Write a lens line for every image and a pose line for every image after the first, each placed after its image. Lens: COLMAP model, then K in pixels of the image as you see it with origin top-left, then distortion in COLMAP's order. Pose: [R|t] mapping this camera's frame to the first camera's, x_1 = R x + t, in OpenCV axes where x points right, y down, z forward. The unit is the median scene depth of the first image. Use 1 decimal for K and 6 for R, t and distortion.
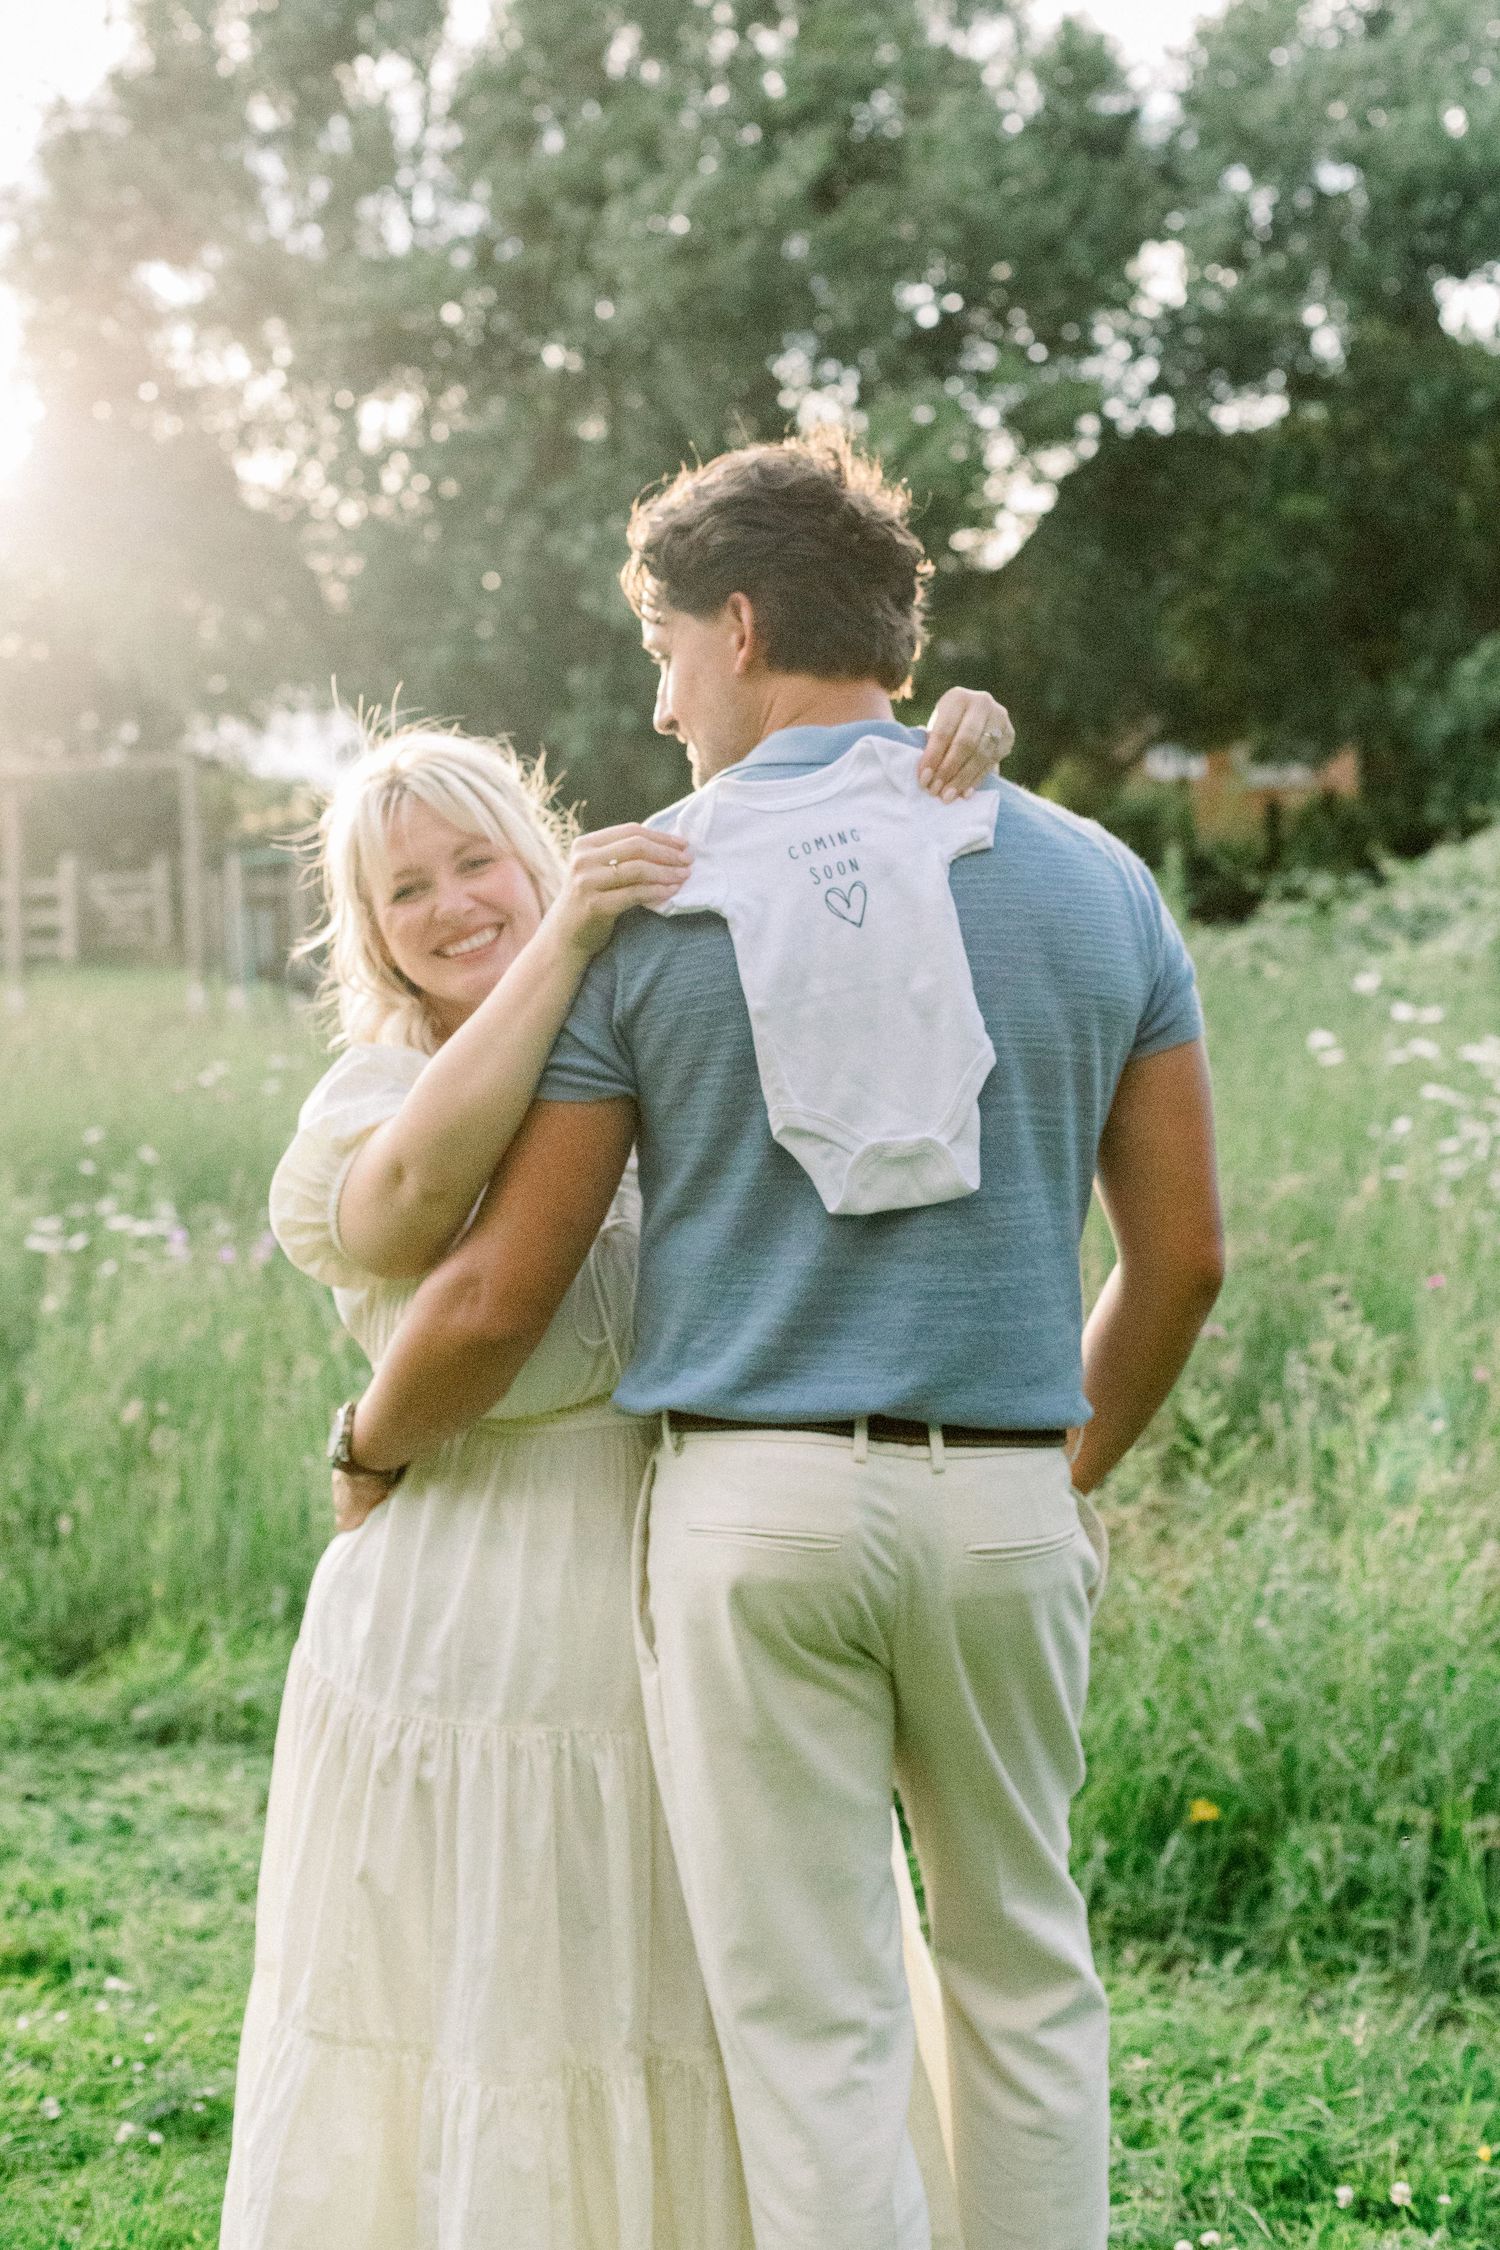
lens RADIAL K [[3315.9, 0, 750.0], [0, 3315.9, 1125.0], [0, 0, 1]] dist [-0.086774, -0.010240]
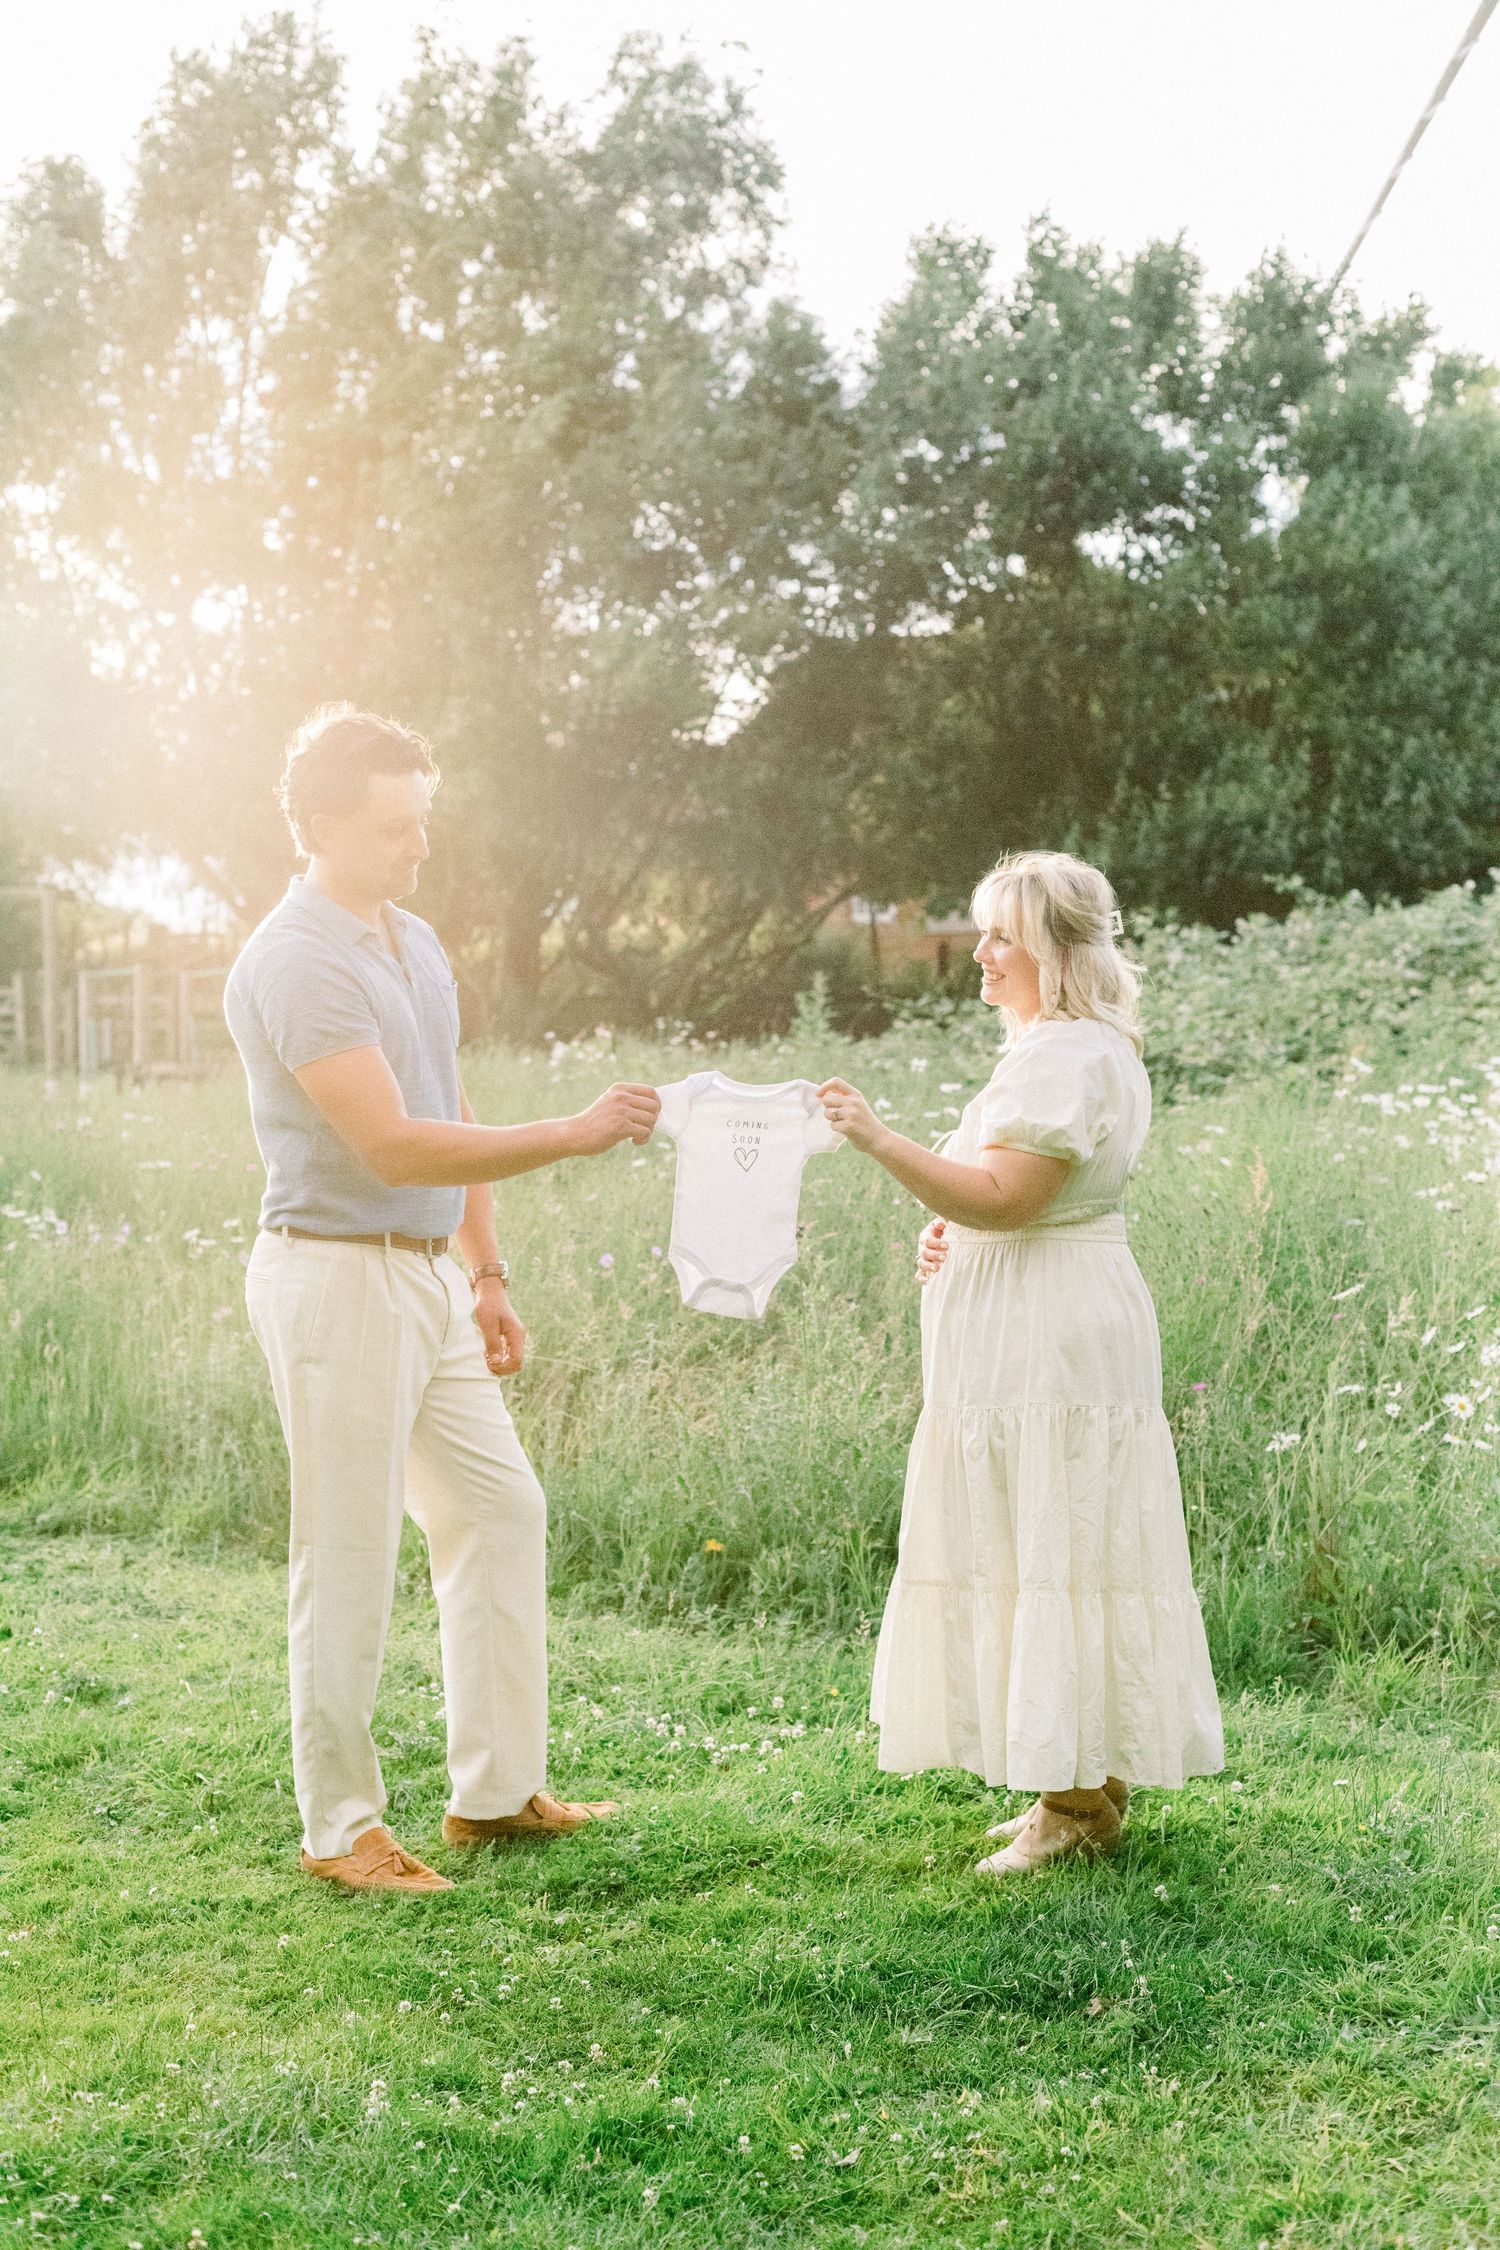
lens RADIAL K [[3335.2, 0, 750.0], [0, 3335.2, 1125.0], [0, 0, 1]] dist [0.008420, -0.035000]
pose [[0.998253, 0.015721, 0.056958, 0.036776], [-0.013156, 0.998894, -0.045136, 0.046778], [-0.057604, 0.044308, 0.997356, -0.412311]]
